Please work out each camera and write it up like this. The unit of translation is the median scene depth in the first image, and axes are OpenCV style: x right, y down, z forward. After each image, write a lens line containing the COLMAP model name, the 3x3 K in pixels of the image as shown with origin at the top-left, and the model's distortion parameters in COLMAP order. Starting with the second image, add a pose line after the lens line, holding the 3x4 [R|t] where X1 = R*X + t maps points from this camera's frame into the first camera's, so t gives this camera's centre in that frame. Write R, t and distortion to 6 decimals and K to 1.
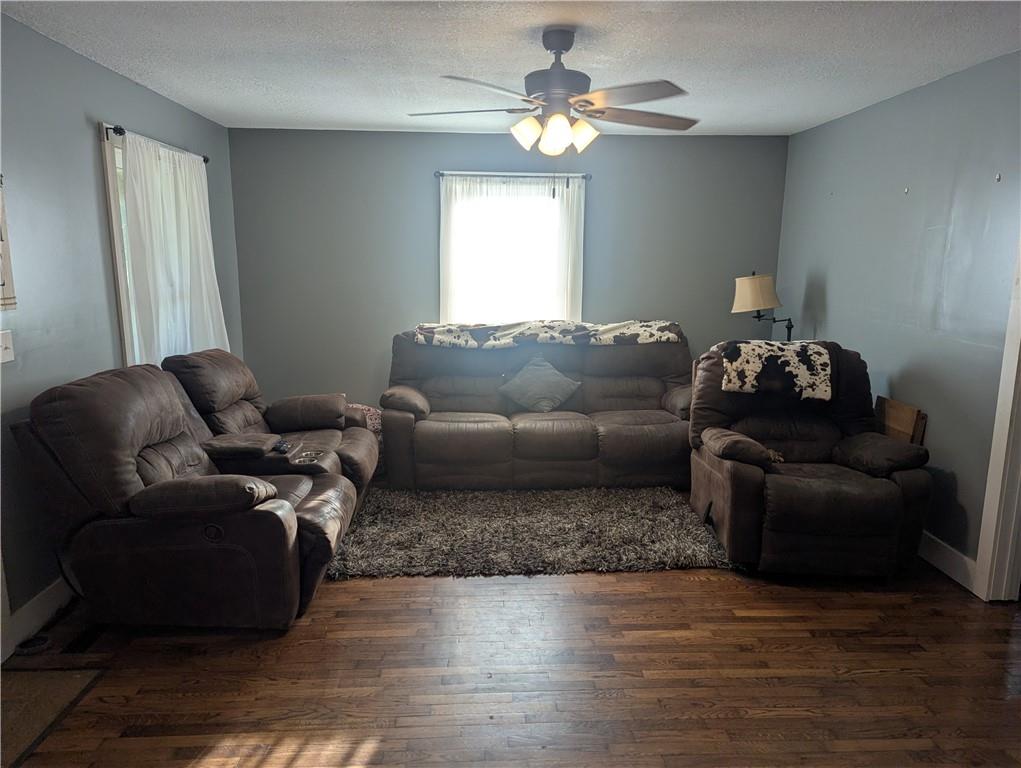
lens RADIAL K [[710.5, 0, 511.8], [0, 710.5, 388.7], [0, 0, 1]] dist [0.069671, -0.035377]
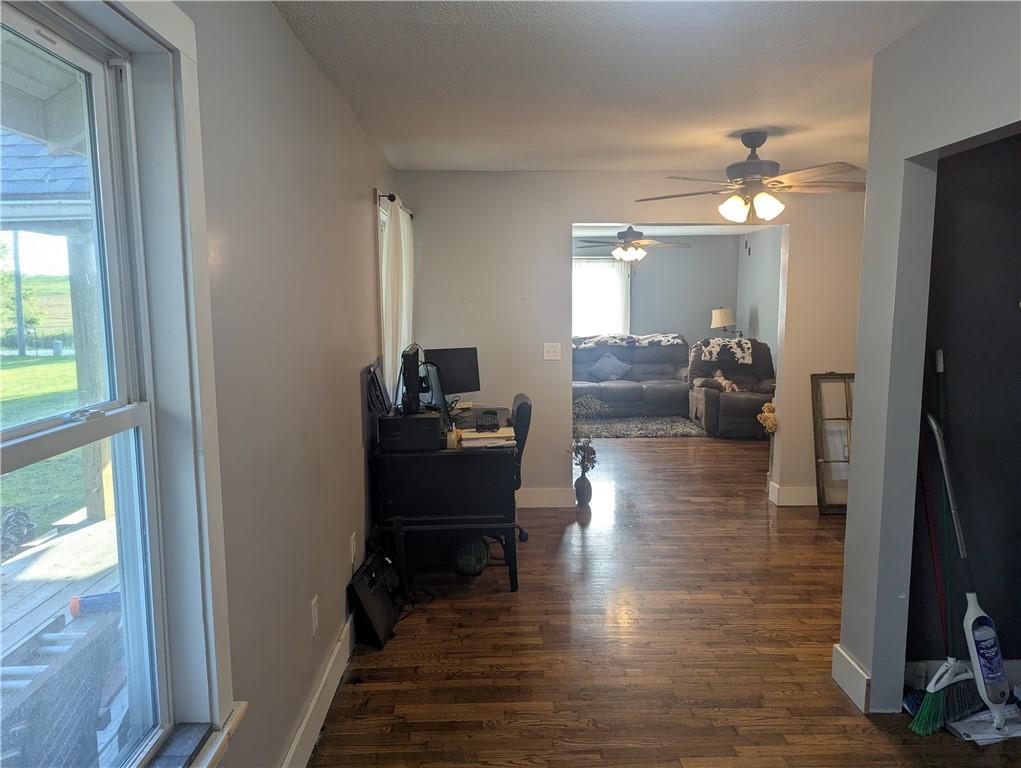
lens RADIAL K [[710.5, 0, 511.8], [0, 710.5, 388.7], [0, 0, 1]] dist [0.069671, -0.035377]
pose [[0.999747, -0.011703, -0.019224, -0.209990], [0.010659, 0.998509, -0.053528, 0.170061], [0.019822, 0.053310, 0.998381, -1.012097]]
